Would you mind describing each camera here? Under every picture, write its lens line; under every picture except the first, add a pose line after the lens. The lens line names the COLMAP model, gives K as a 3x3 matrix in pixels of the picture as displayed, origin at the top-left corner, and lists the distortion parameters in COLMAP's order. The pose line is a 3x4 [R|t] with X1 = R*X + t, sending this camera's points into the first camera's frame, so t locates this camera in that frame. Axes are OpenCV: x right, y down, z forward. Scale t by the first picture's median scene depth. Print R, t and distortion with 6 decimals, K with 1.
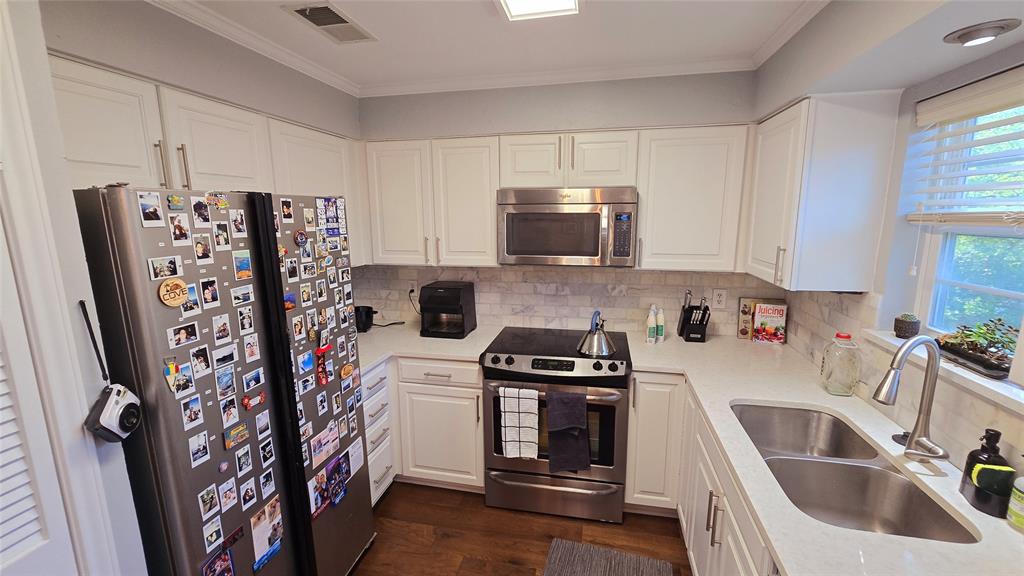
lens RADIAL K [[423.3, 0, 510.9], [0, 423.3, 286.8], [0, 0, 1]] dist [-0.000106, 0.000100]
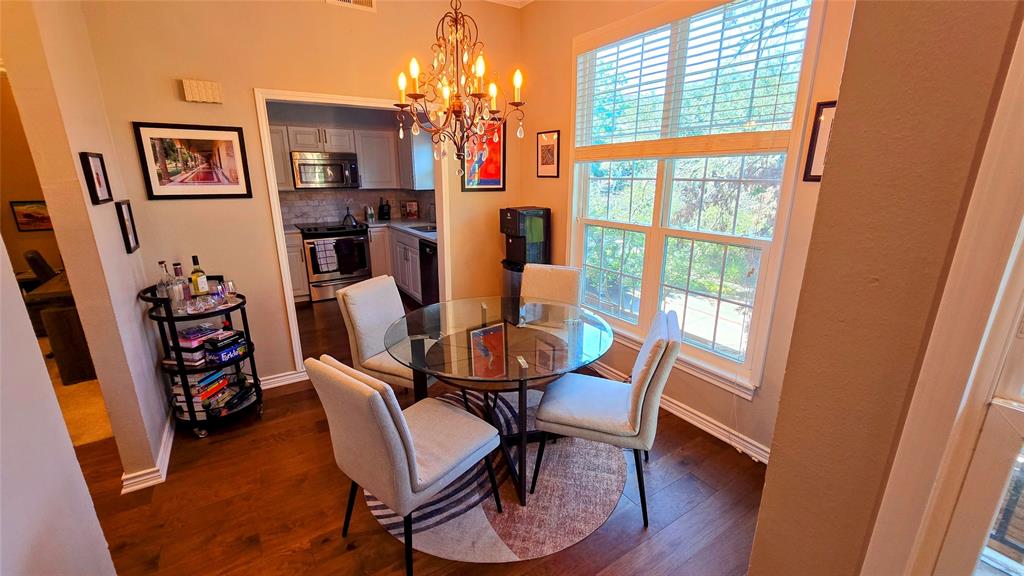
lens RADIAL K [[423.3, 0, 510.9], [0, 423.3, 286.8], [0, 0, 1]] dist [-0.000106, 0.000100]
pose [[0.701481, -0.179465, 0.689722, -0.850438], [0.111715, 0.983501, 0.142286, 0.258305], [-0.703878, -0.022759, 0.709956, -1.294440]]
